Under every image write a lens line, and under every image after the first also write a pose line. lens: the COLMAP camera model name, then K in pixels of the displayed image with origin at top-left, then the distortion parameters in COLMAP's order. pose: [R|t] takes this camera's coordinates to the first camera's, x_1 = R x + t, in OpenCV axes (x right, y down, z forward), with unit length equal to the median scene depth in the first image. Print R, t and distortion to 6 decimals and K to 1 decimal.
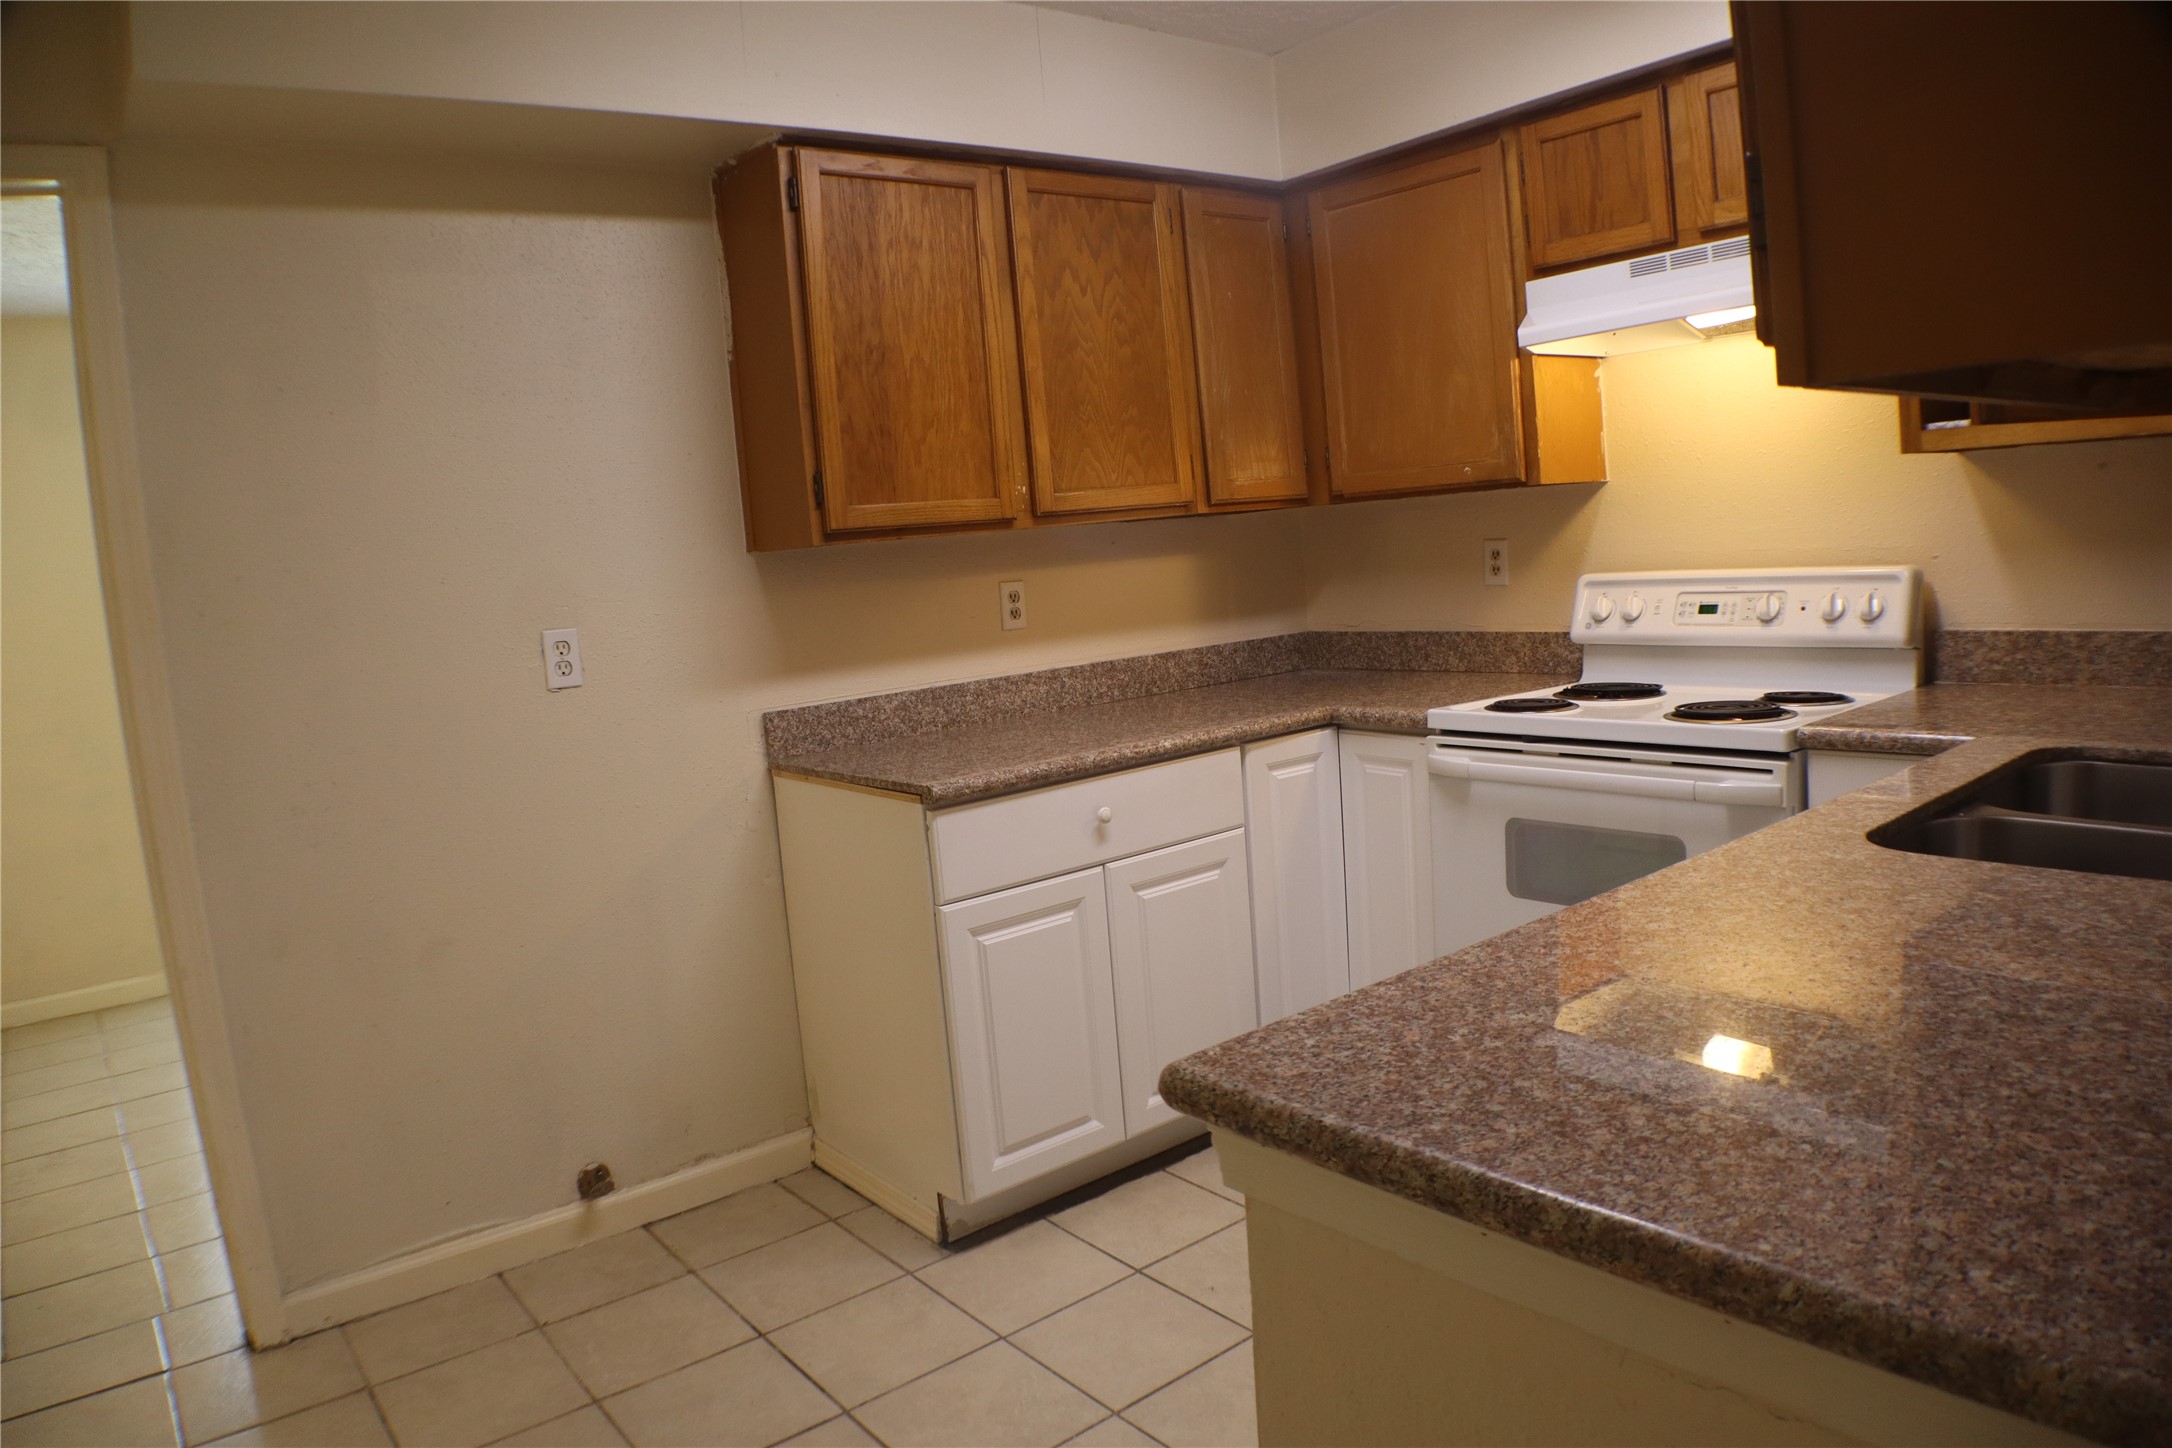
lens RADIAL K [[1412.0, 0, 1086.0], [0, 1412.0, 724.0], [0, 0, 1]] dist [-0.144544, 0.035757]
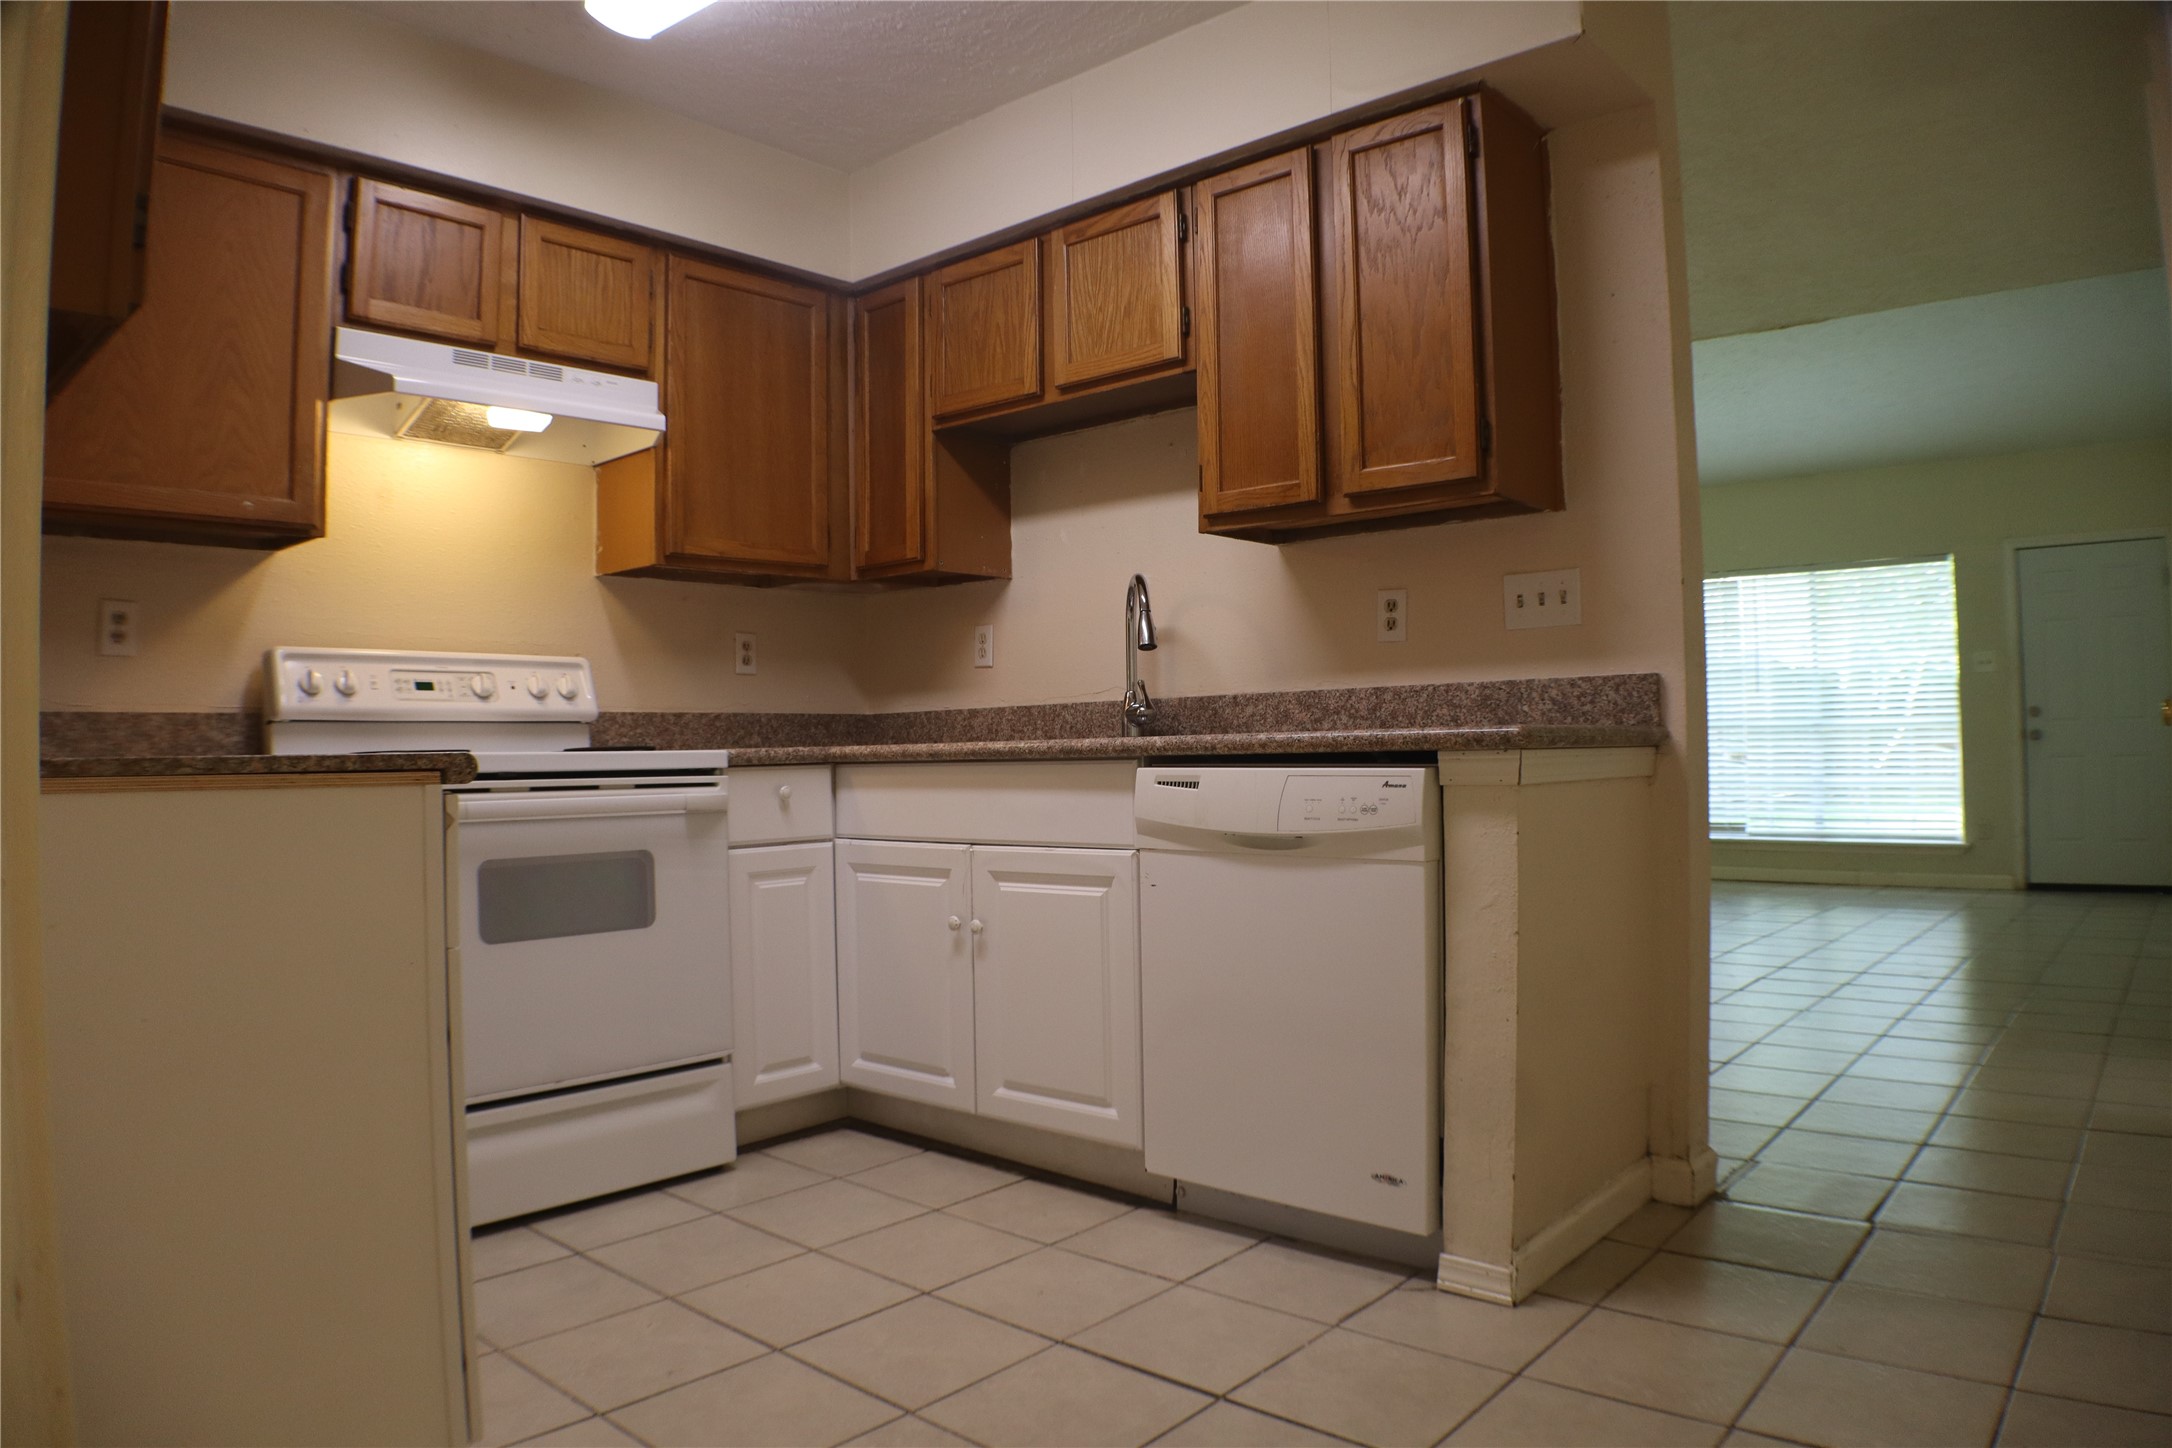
lens RADIAL K [[1412.0, 0, 1086.0], [0, 1412.0, 724.0], [0, 0, 1]] dist [-0.144544, 0.035757]
pose [[-0.185004, 0.105522, 0.977056, -0.688115], [0.161343, 0.983989, -0.075721, 0.110319], [-0.969403, 0.143632, -0.199067, 0.751624]]
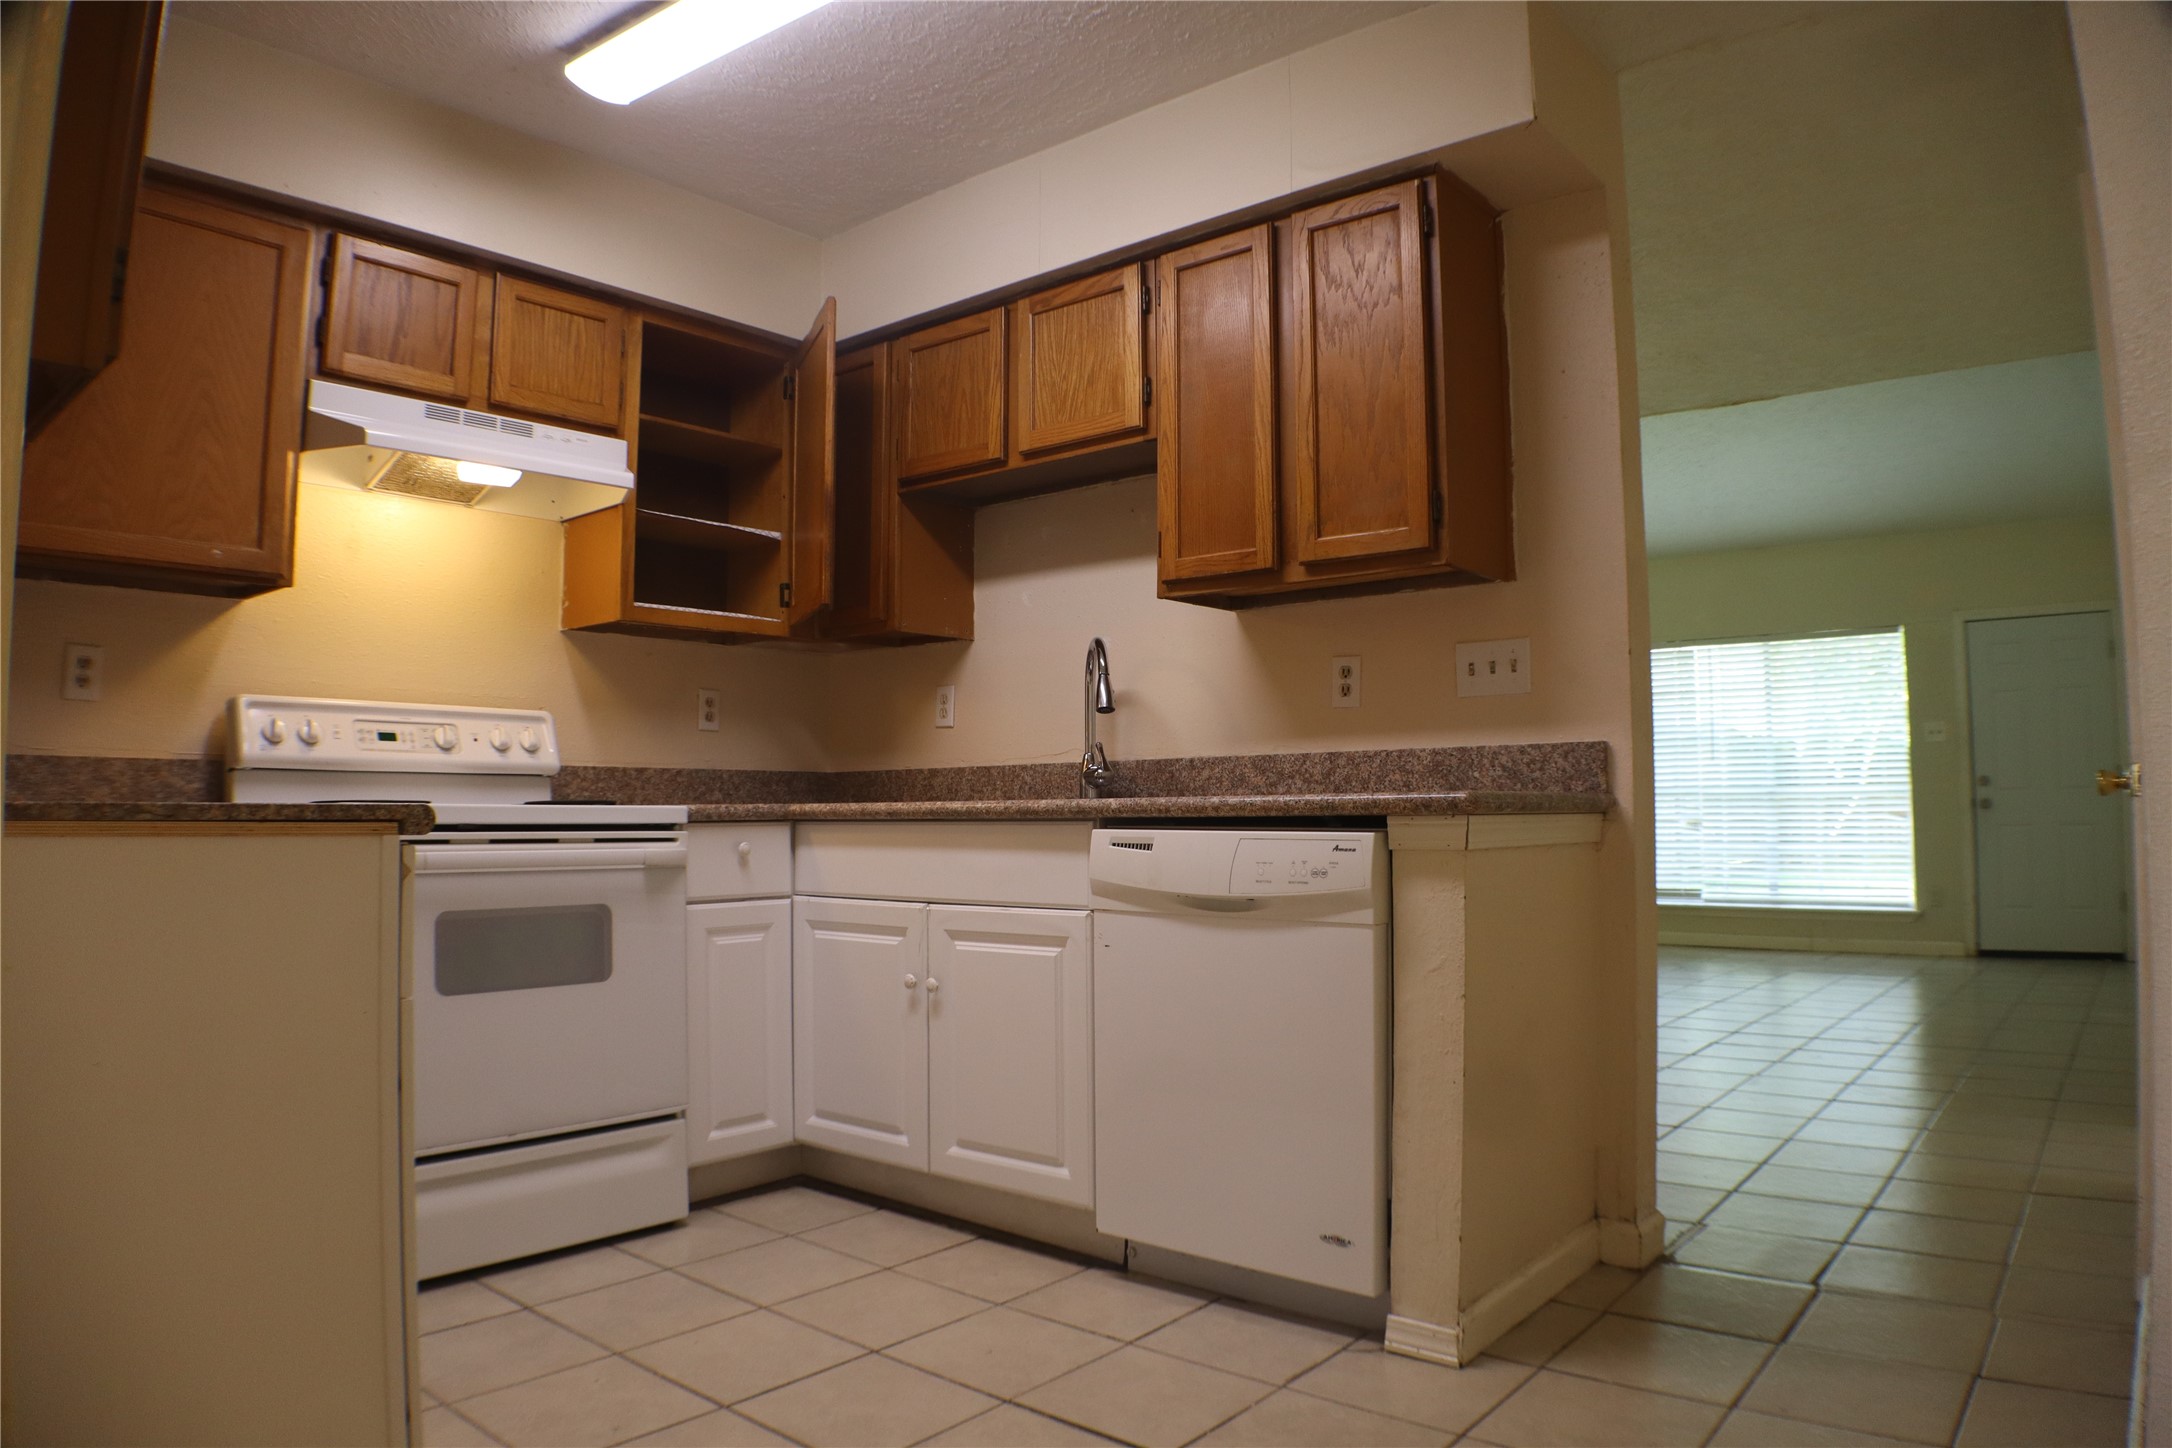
lens RADIAL K [[1406.1, 0, 1086.0], [0, 1406.1, 724.0], [0, 0, 1]] dist [-0.148239, 0.036400]
pose [[-0.210532, 0.145001, 0.966773, -0.696256], [0.150613, 0.981942, -0.114478, 0.111329], [-0.965915, 0.121507, -0.228569, 0.747917]]
